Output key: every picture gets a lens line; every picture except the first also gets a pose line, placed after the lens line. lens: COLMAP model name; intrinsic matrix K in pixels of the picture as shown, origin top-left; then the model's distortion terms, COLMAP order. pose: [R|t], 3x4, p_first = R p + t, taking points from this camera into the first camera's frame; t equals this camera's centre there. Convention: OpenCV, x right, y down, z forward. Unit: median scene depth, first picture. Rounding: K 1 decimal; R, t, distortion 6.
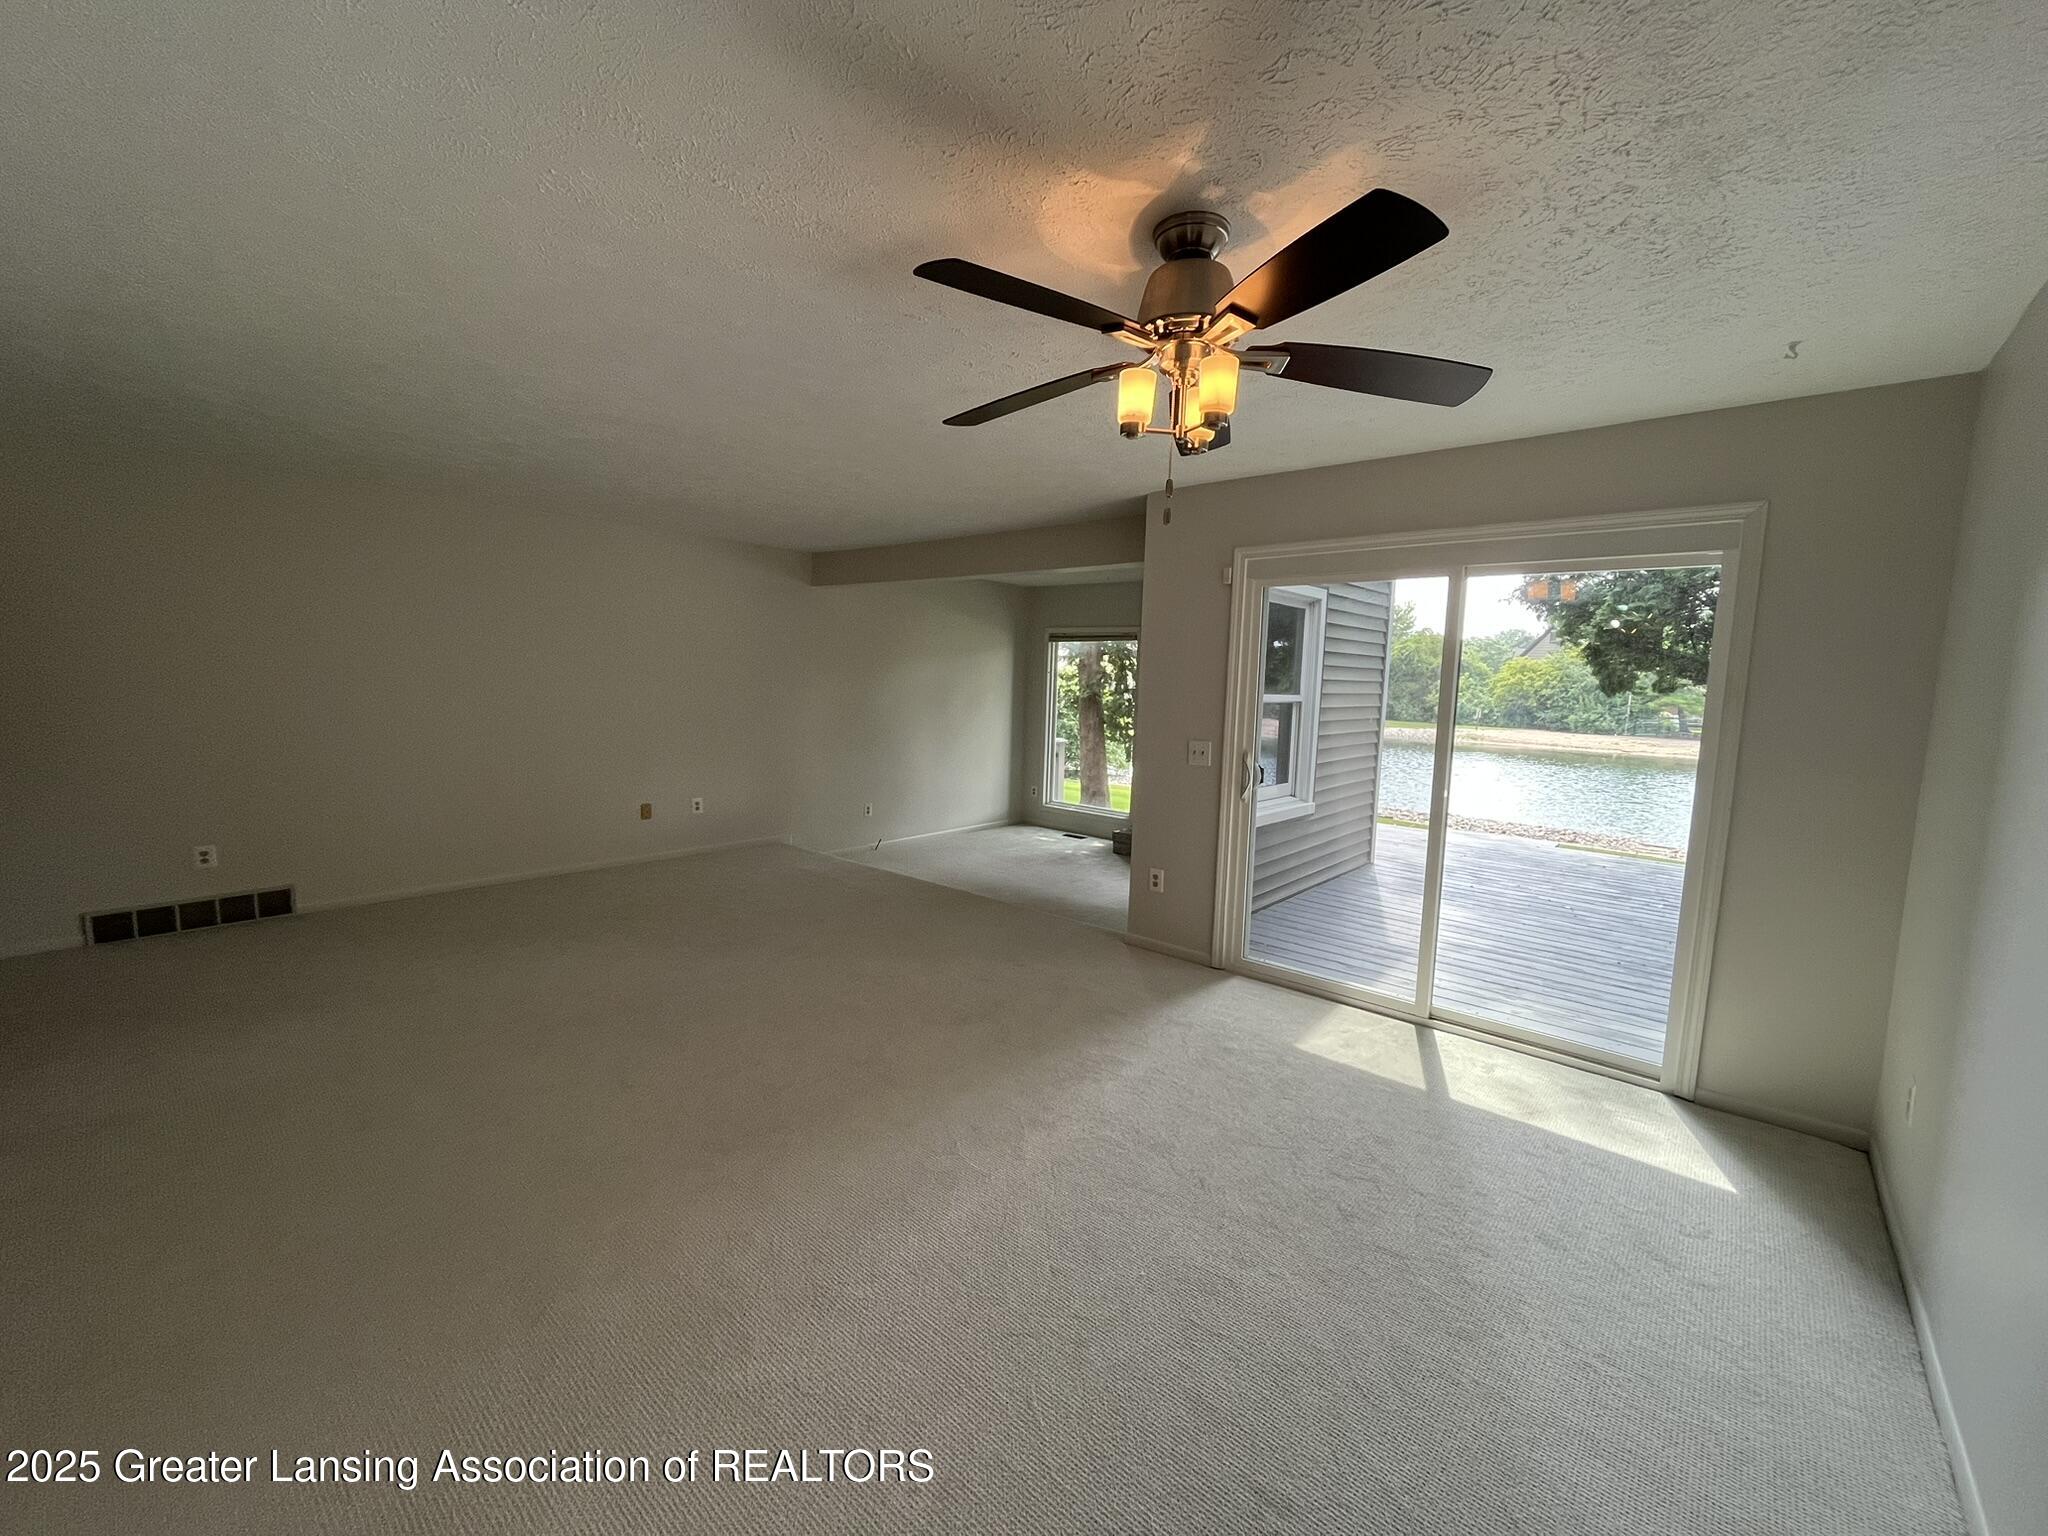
lens RADIAL K [[829.0, 0, 1014.5], [0, 829.0, 761.7], [0, 0, 1]] dist [-0.000365, 0.000150]
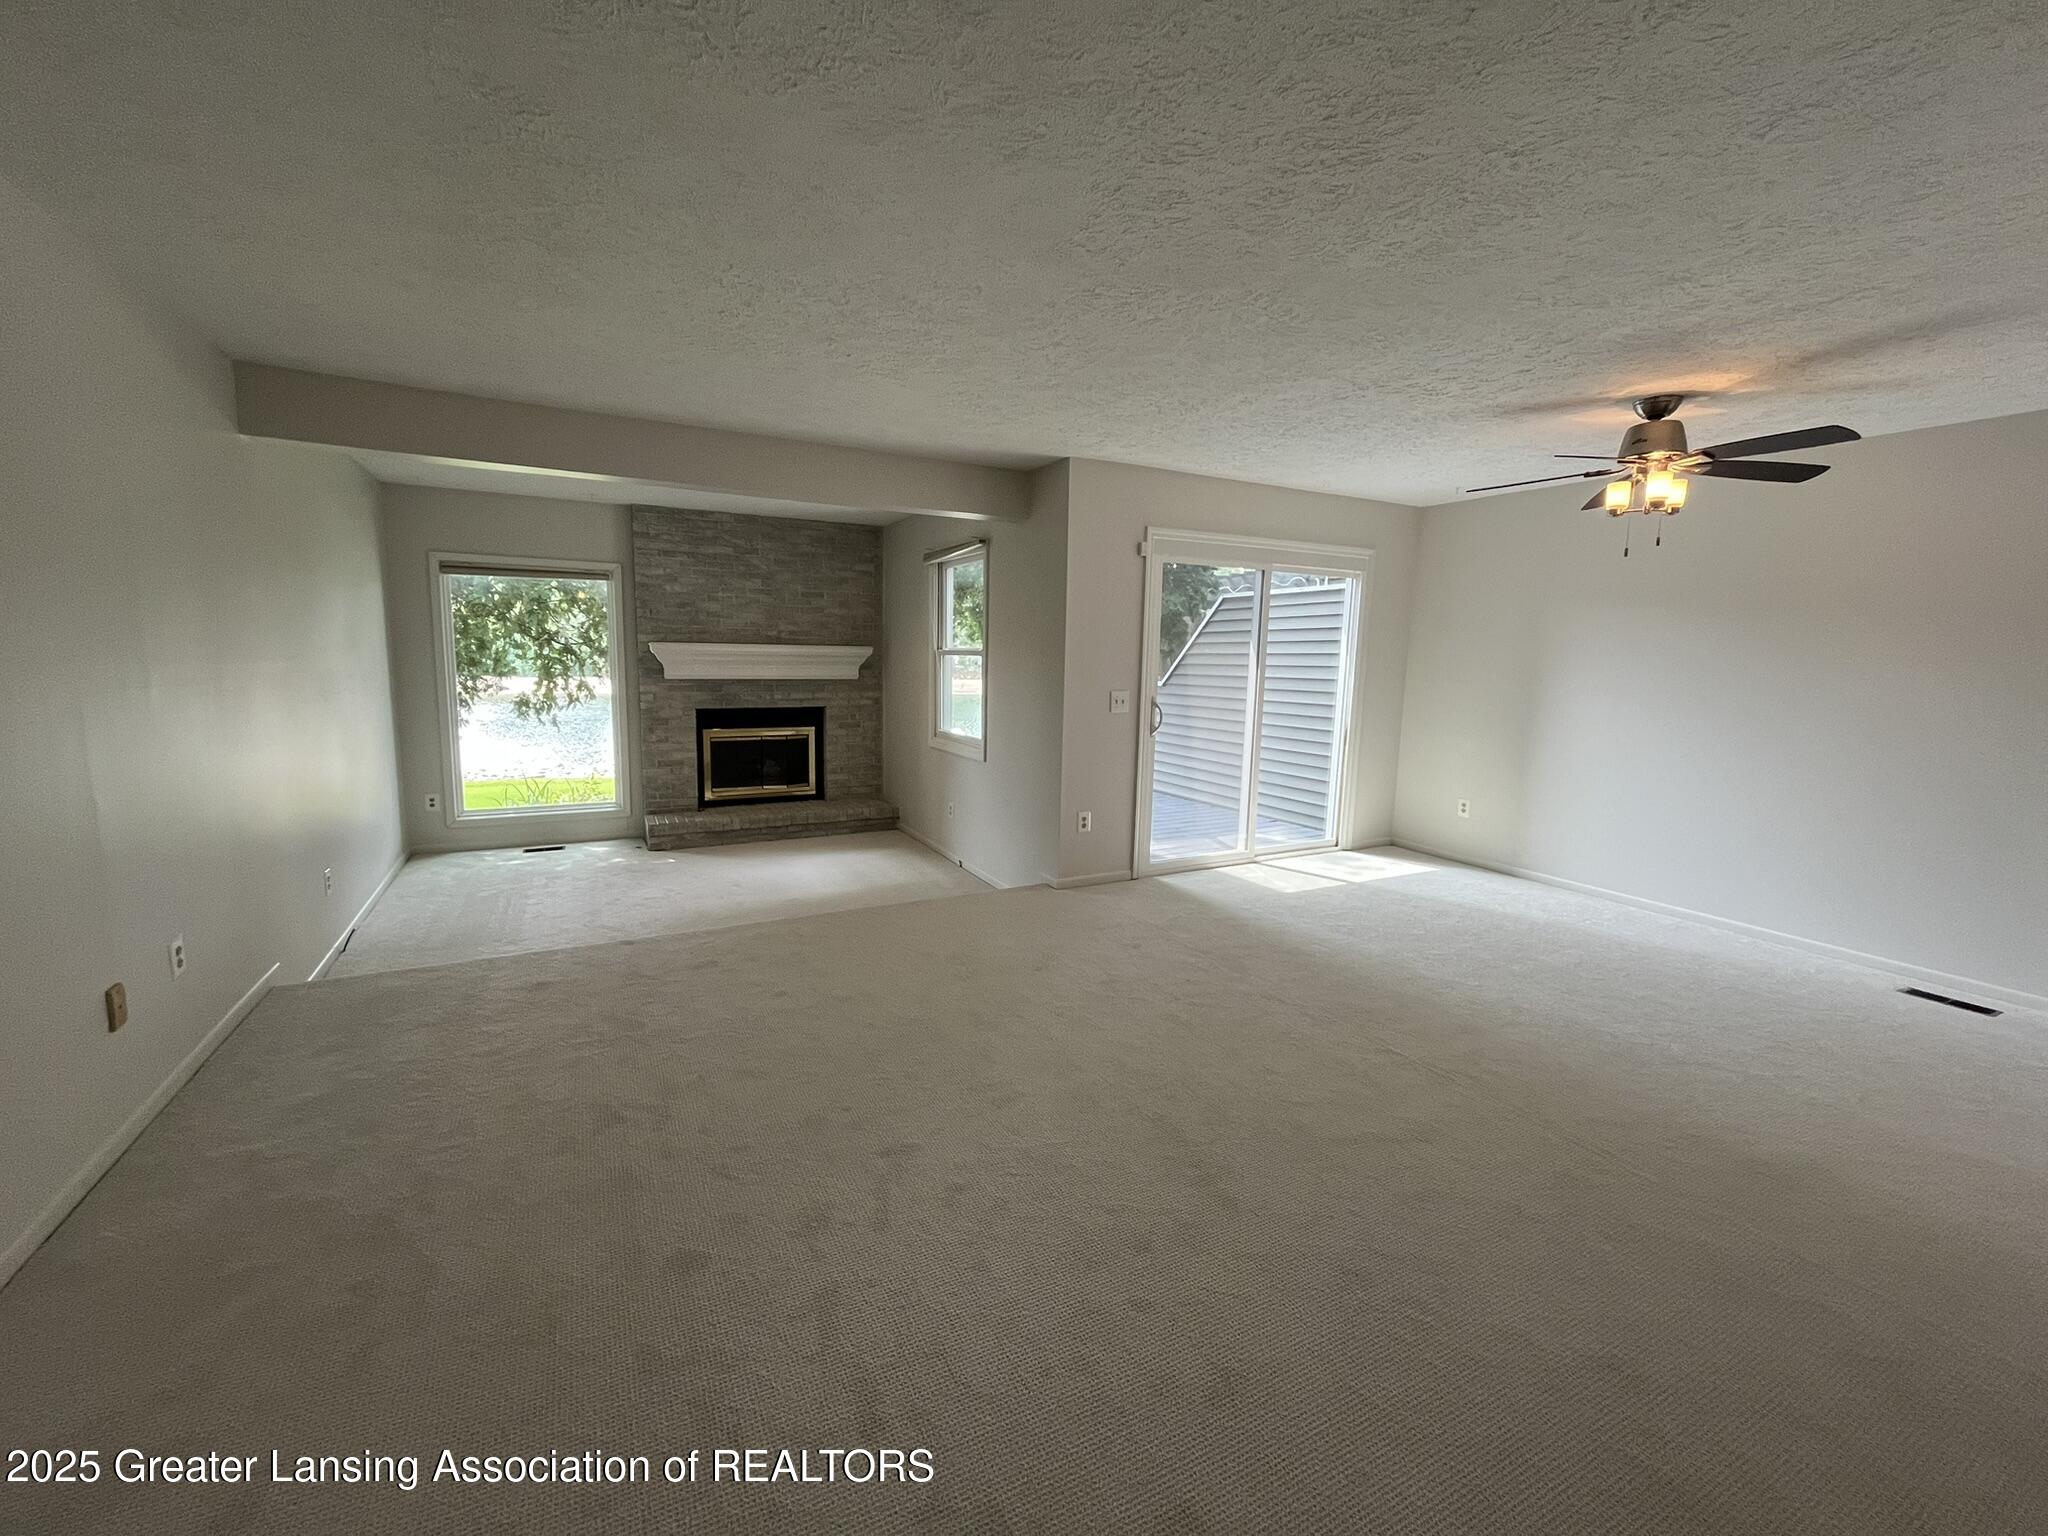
lens RADIAL K [[829.0, 0, 1016.6], [0, 829.0, 763.7], [0, 0, 1]] dist [-0.000365, 0.000150]
pose [[0.355772, -0.149555, 0.922529, -0.859752], [0.085927, 0.988166, 0.127058, -0.079556], [-0.930614, 0.034067, 0.364413, 0.683480]]
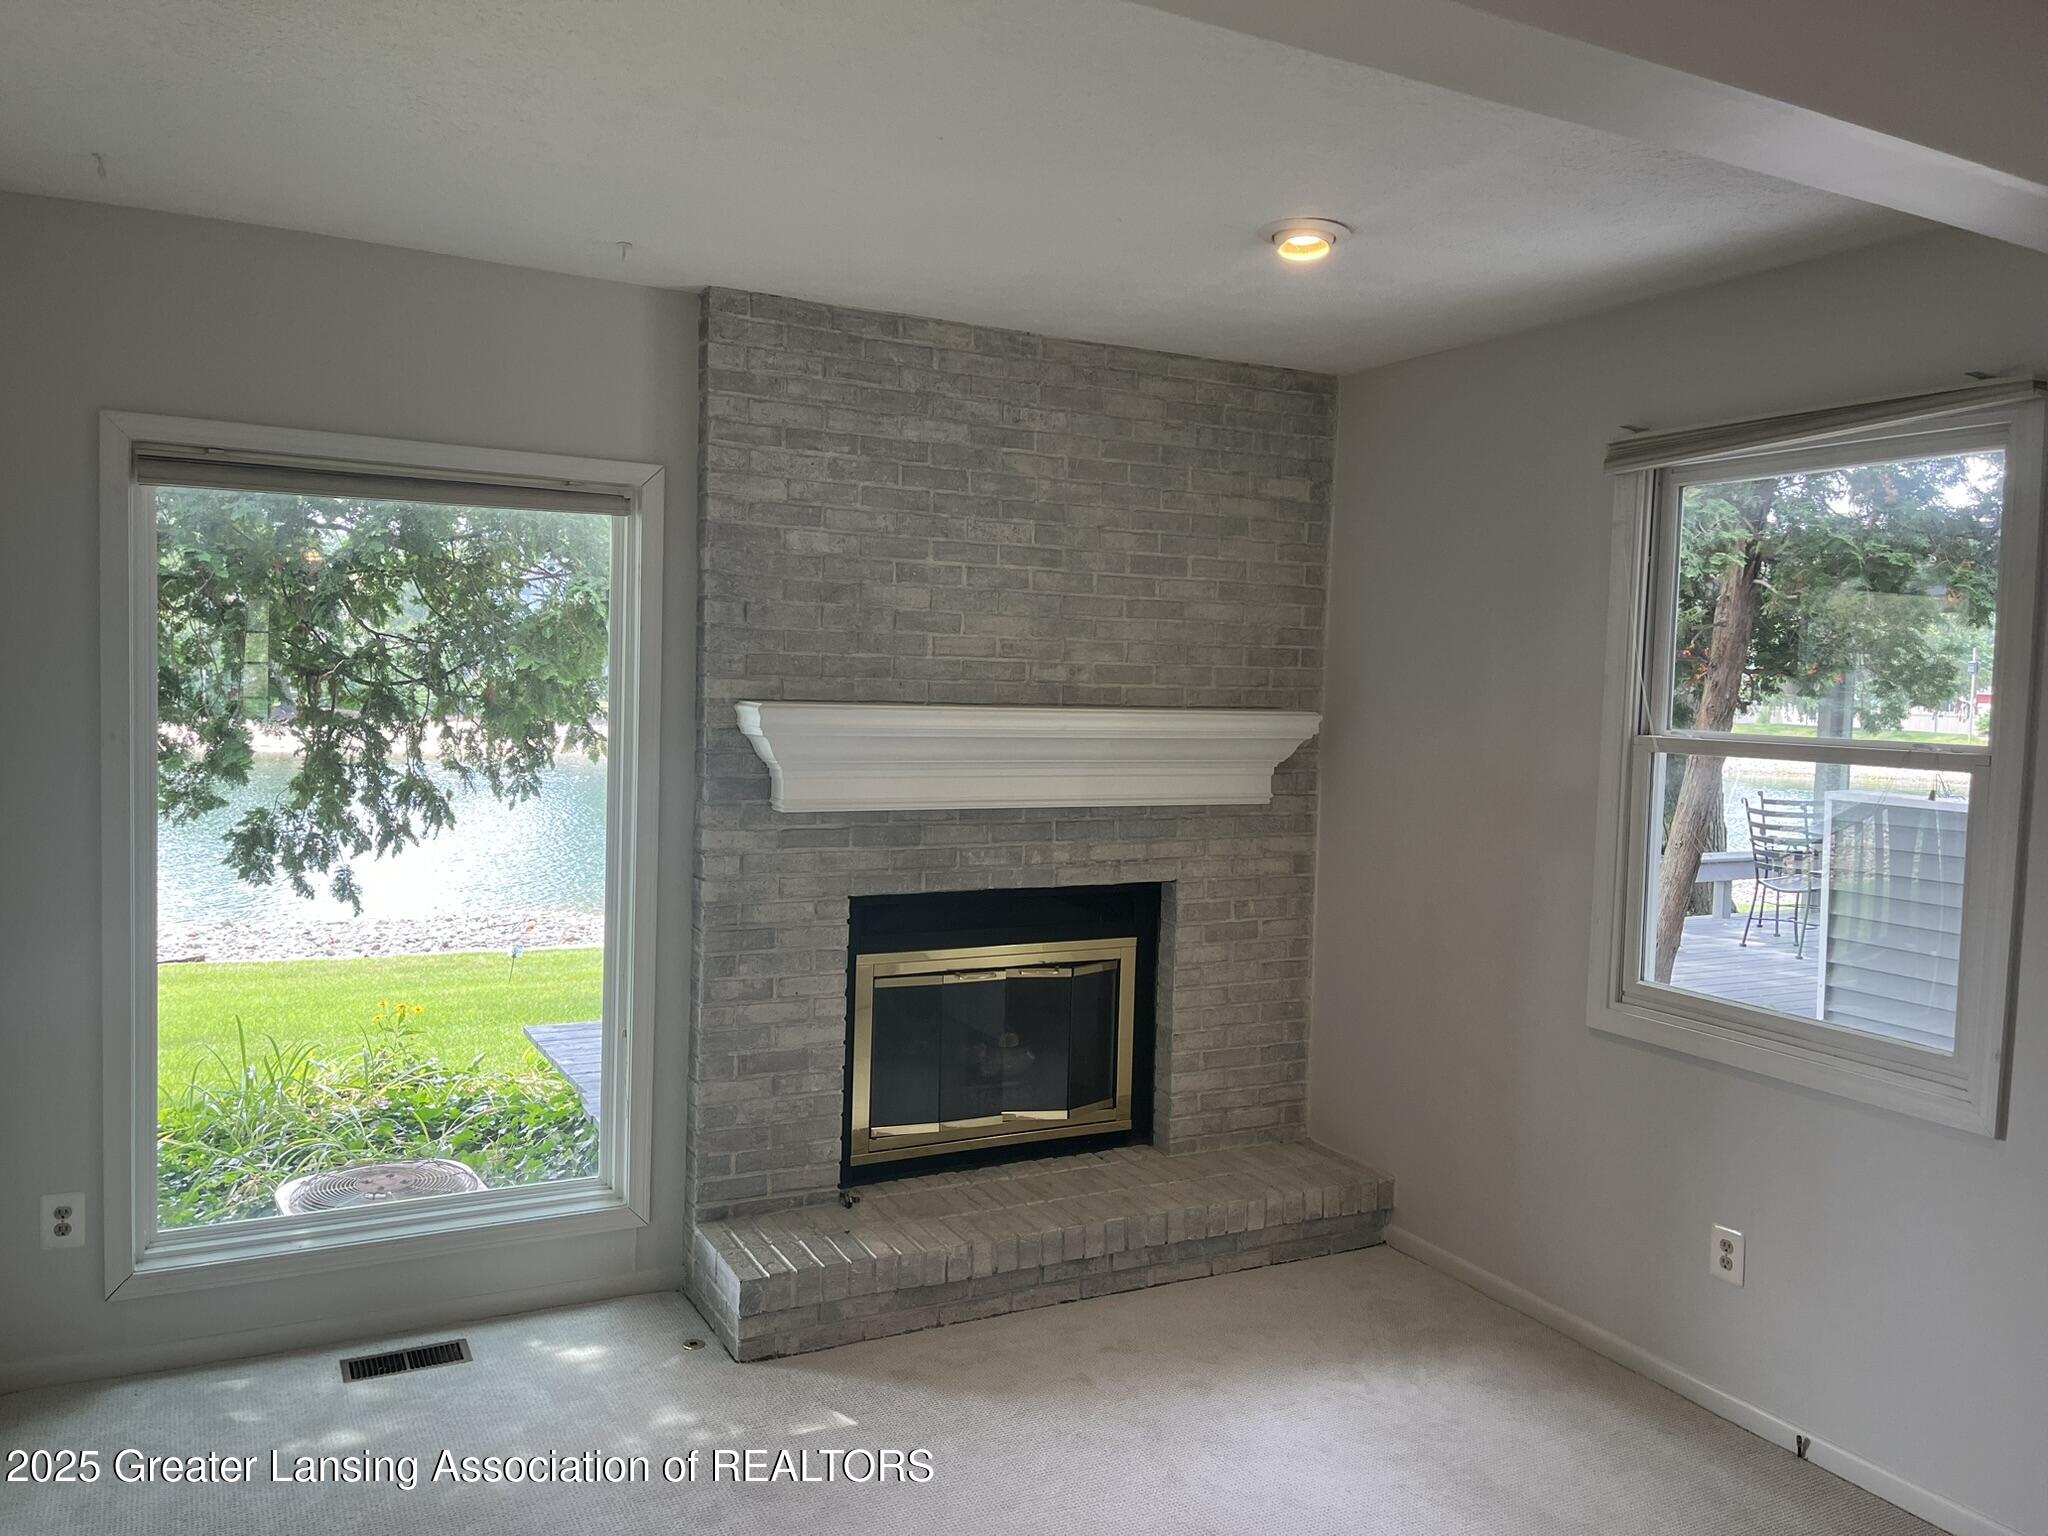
lens RADIAL K [[1560.9, 0, 1018.2], [0, 1560.9, 780.5], [0, 0, 1]] dist [0.052495, -0.018893]
pose [[0.361029, -0.087768, 0.928415, -0.504042], [0.073945, 0.995121, 0.065319, -0.162549], [-0.929618, 0.045070, 0.365757, 1.324956]]
